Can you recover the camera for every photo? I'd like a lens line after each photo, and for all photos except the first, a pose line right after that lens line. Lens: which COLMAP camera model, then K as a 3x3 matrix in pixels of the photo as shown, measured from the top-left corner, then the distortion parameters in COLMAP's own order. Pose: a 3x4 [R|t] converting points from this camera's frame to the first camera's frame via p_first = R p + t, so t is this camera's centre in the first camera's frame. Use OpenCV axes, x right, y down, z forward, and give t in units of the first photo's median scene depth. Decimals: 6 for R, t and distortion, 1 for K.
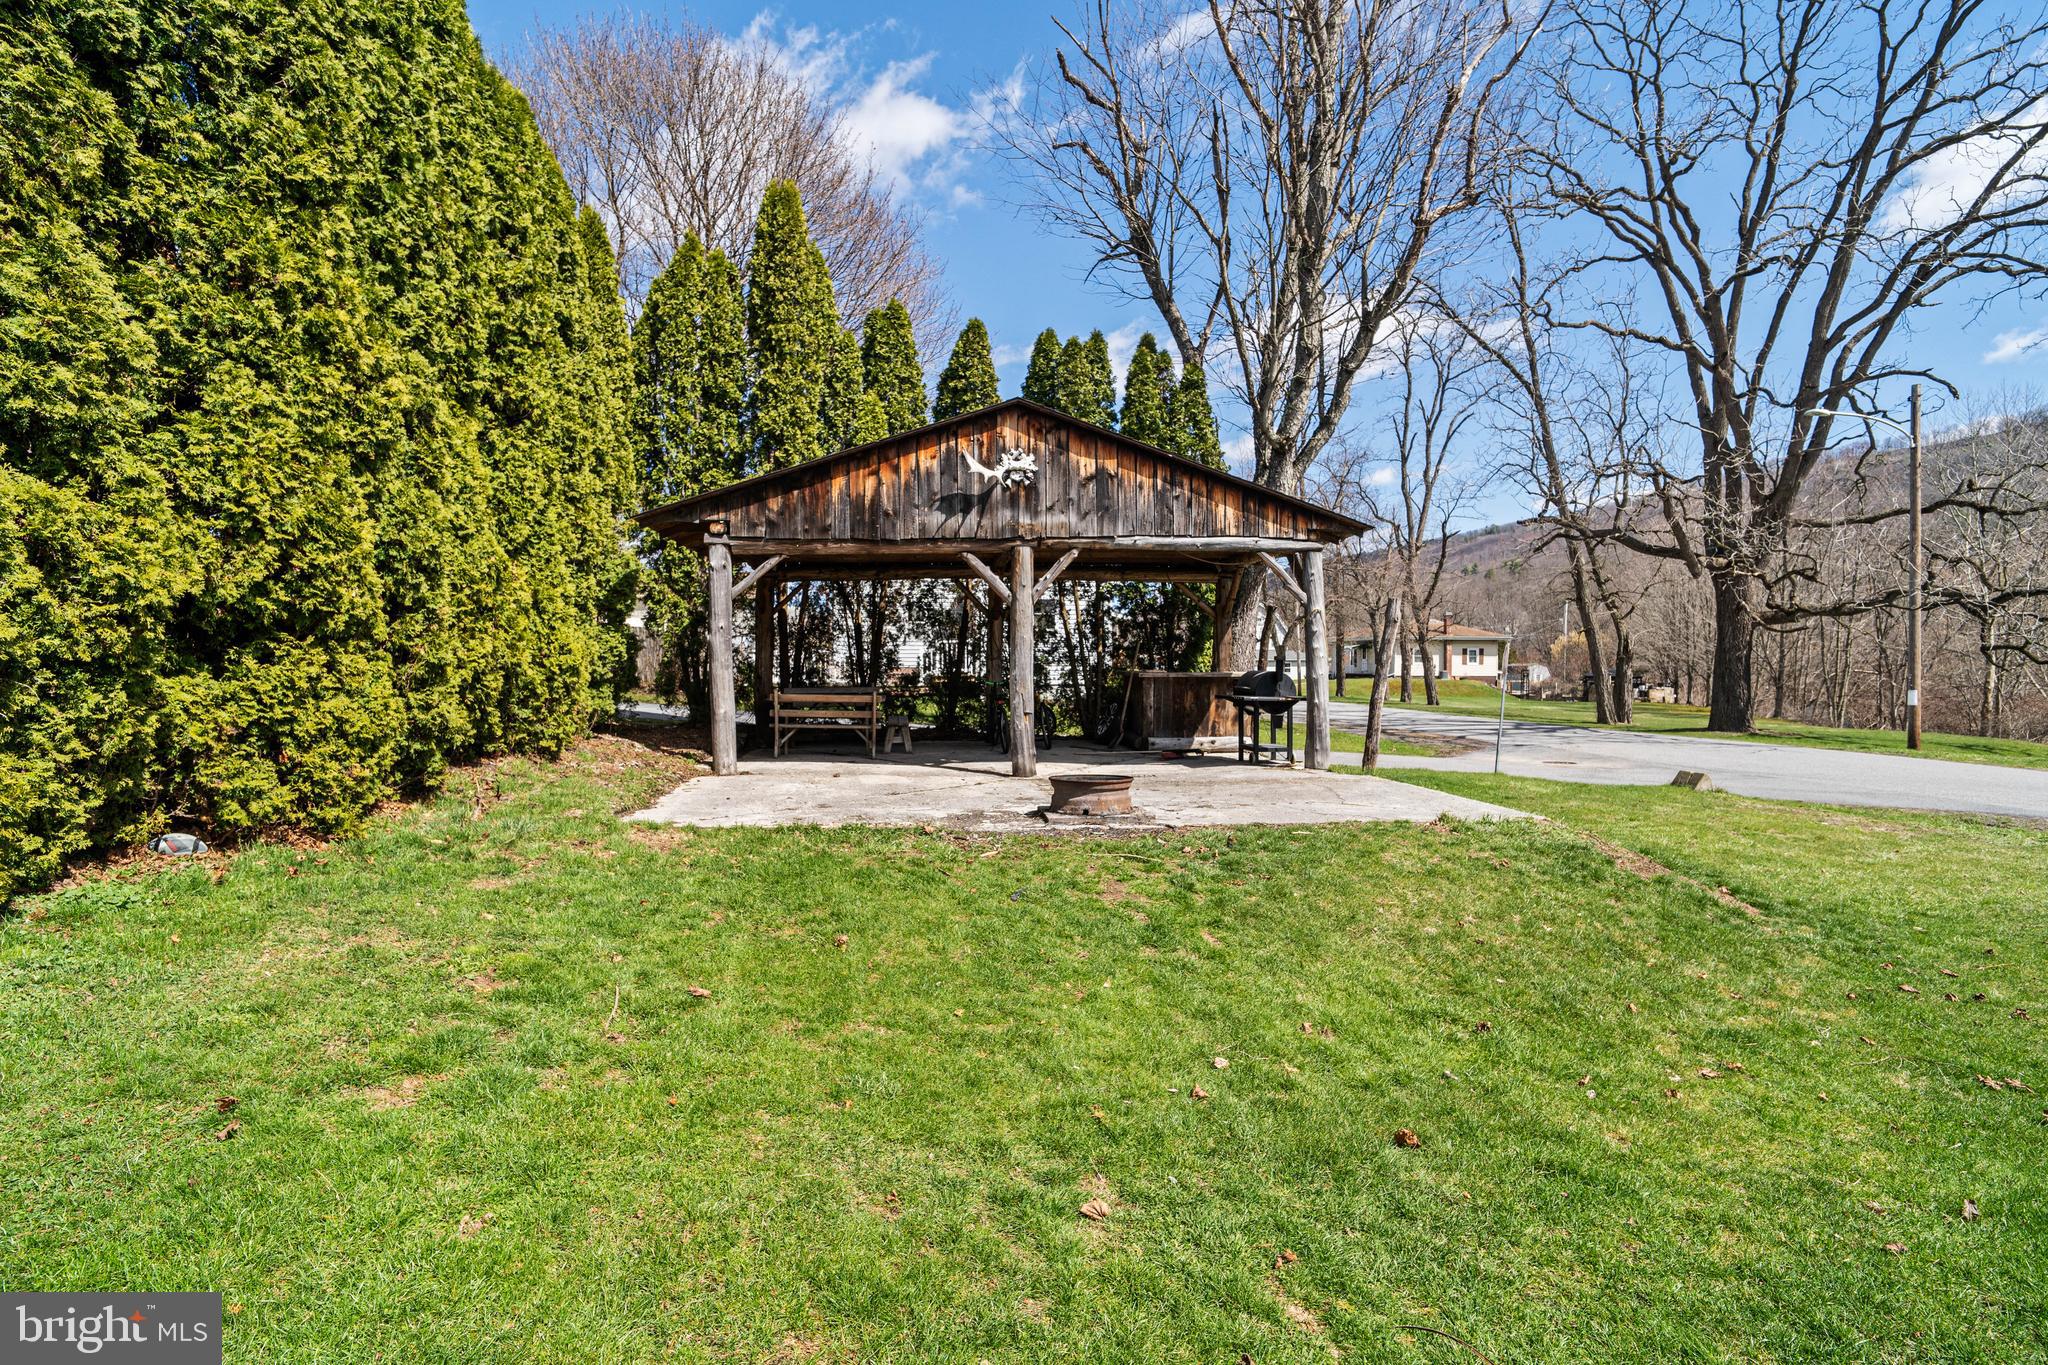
lens RADIAL K [[1029.3, 0, 1009.0], [0, 1029.3, 716.7], [0, 0, 1]] dist [-0.004332, -0.000813]
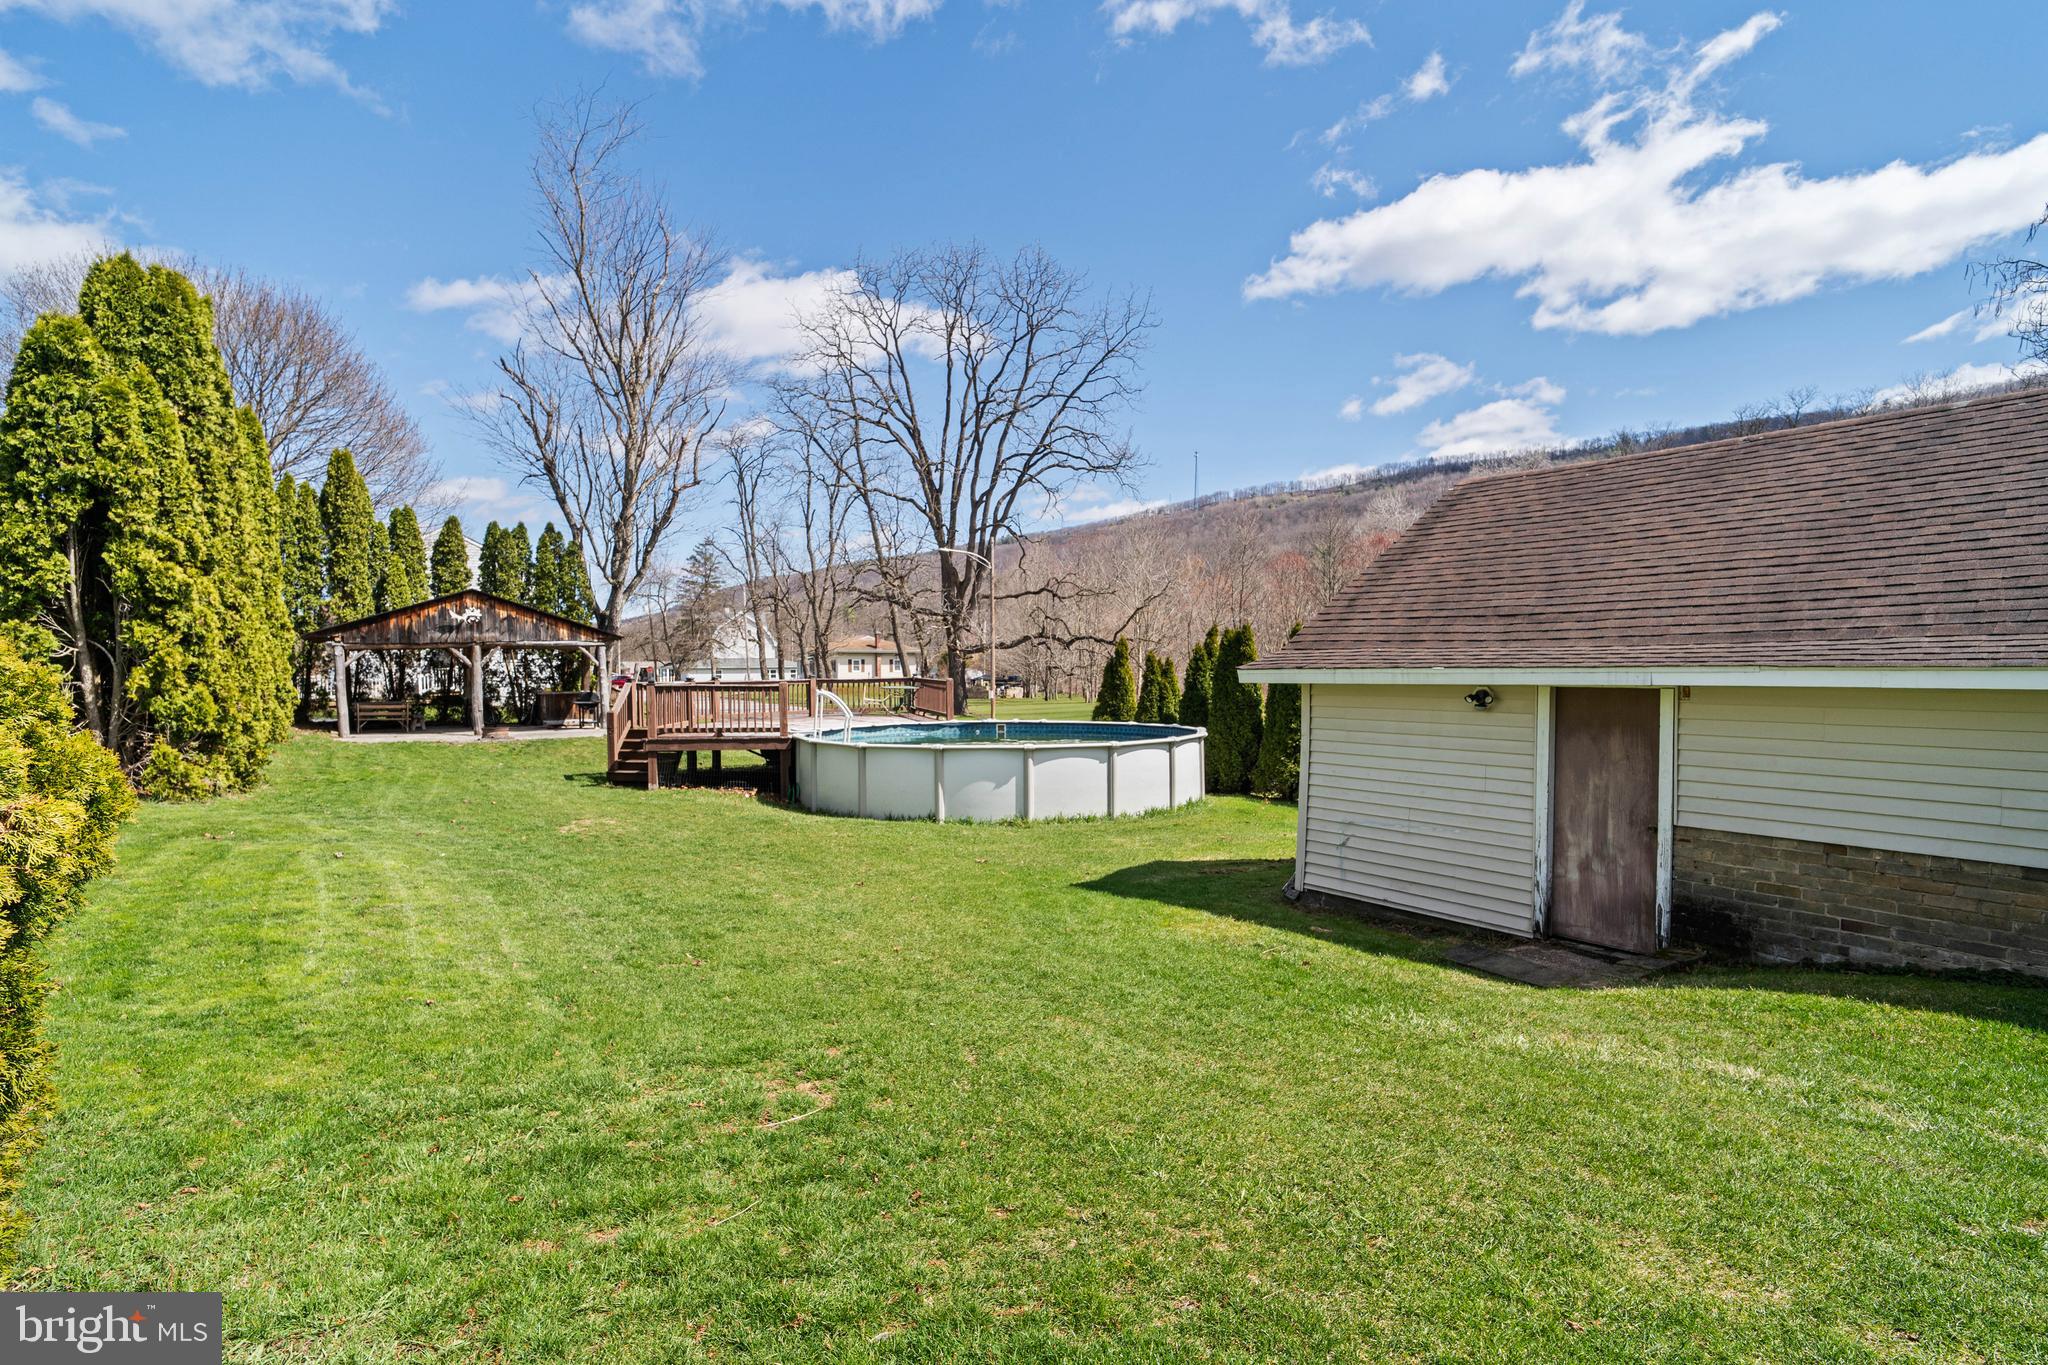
lens RADIAL K [[1029.3, 0, 1009.0], [0, 1029.3, 716.7], [0, 0, 1]] dist [-0.004332, -0.000813]
pose [[0.899947, -0.024793, 0.435293, 0.066781], [0.025603, 0.999664, 0.004005, 0.026877], [-0.435247, 0.007540, 0.900280, -1.408454]]
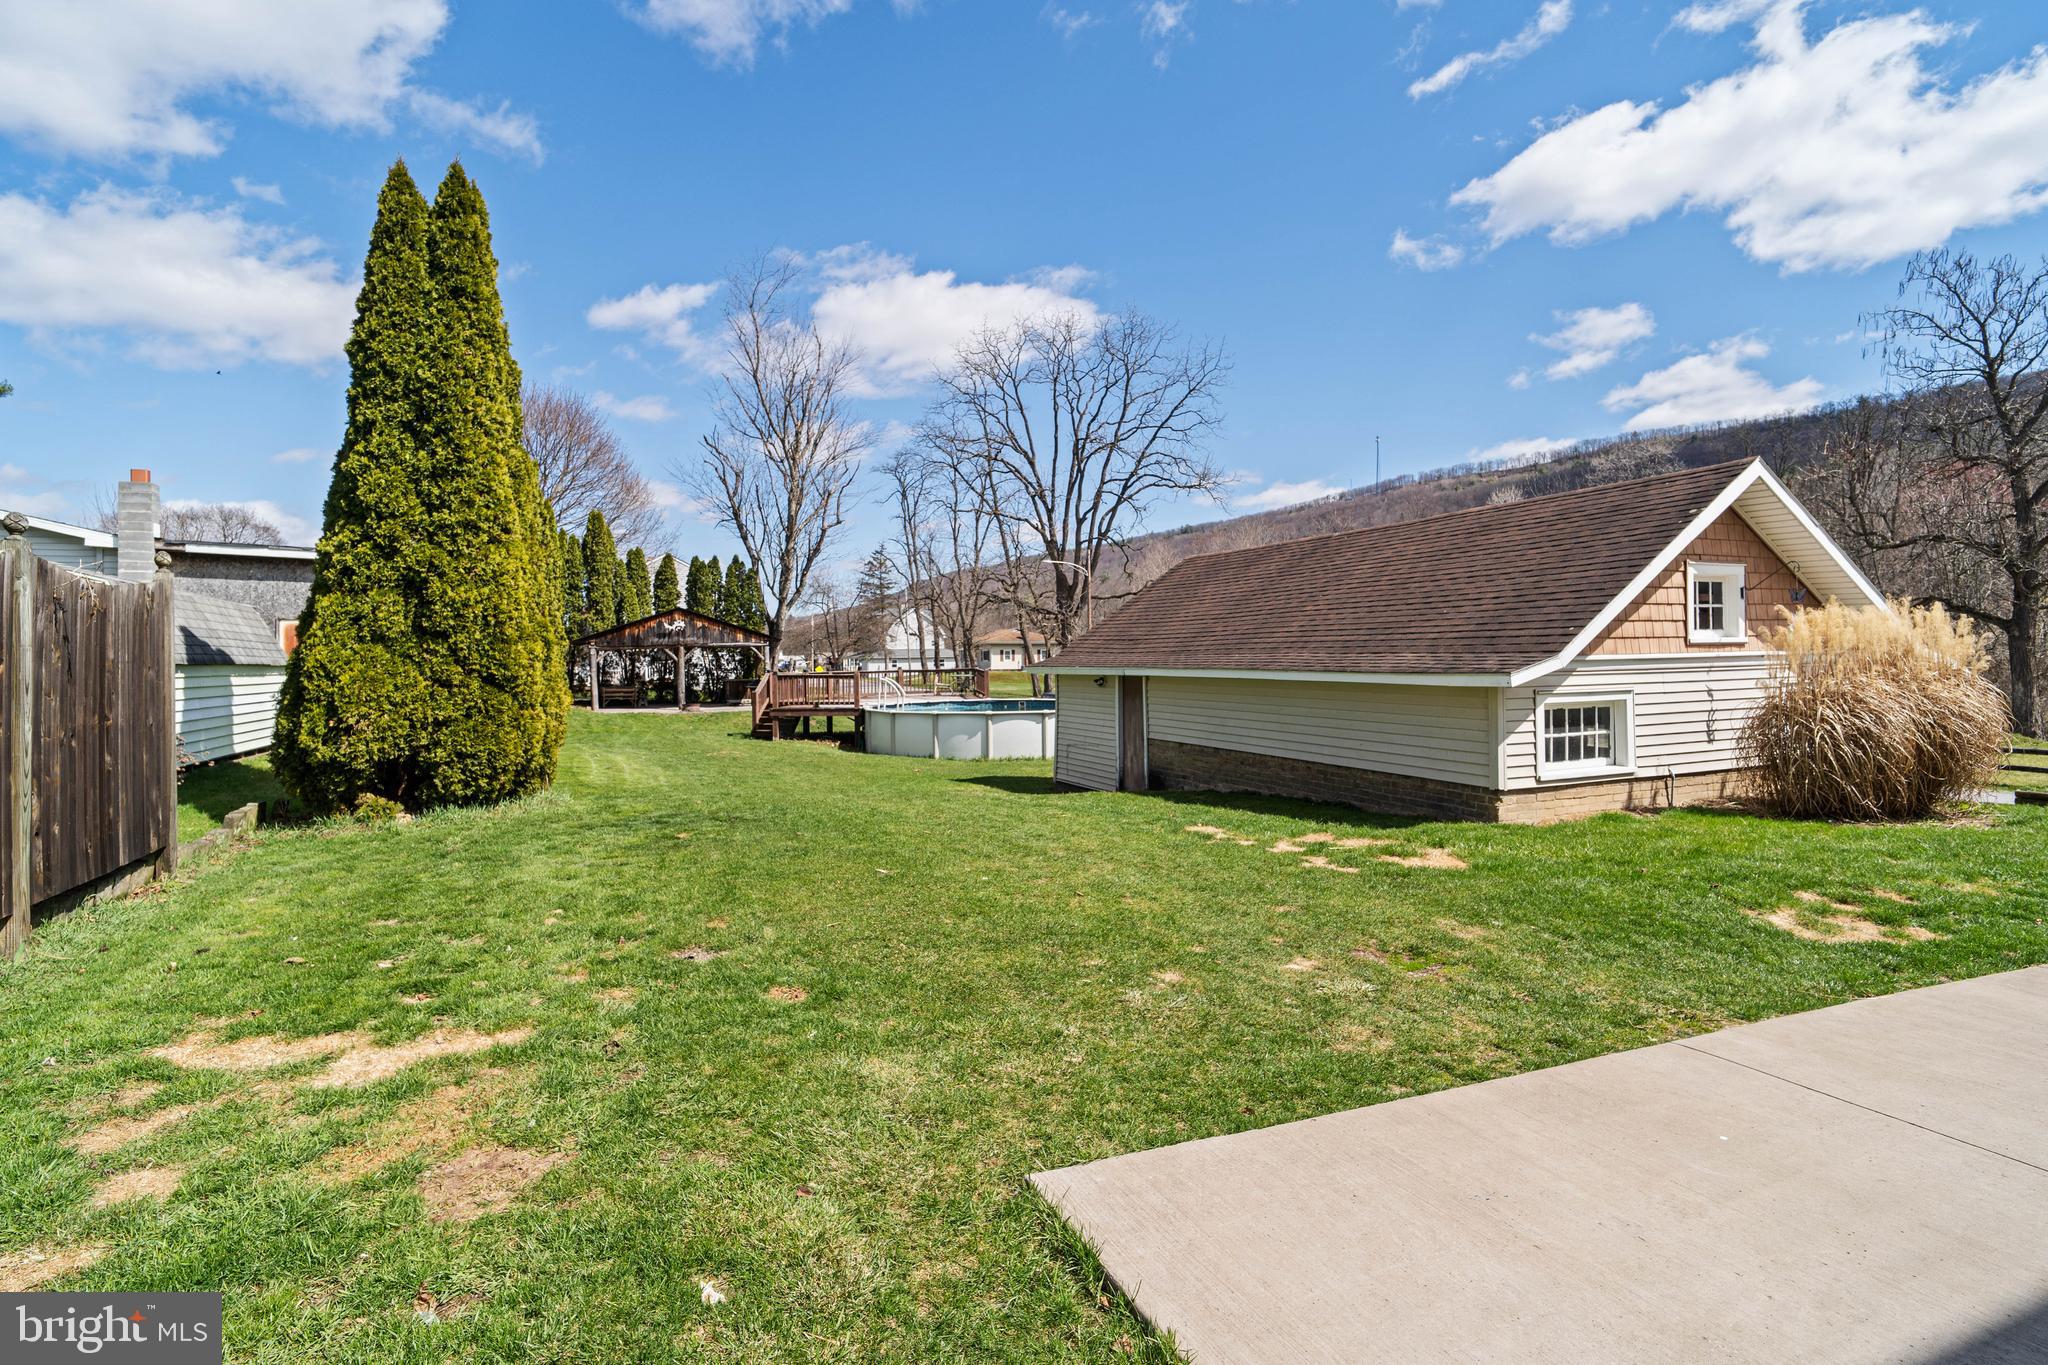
lens RADIAL K [[987.9, 0, 1013.5], [0, 987.9, 664.6], [0, 0, 1]] dist [-0.003070, -0.000373]
pose [[0.960567, -0.012578, 0.277765, 0.129442], [0.024212, 0.998965, -0.038496, 0.045796], [-0.276993, 0.043703, 0.959878, -2.012955]]
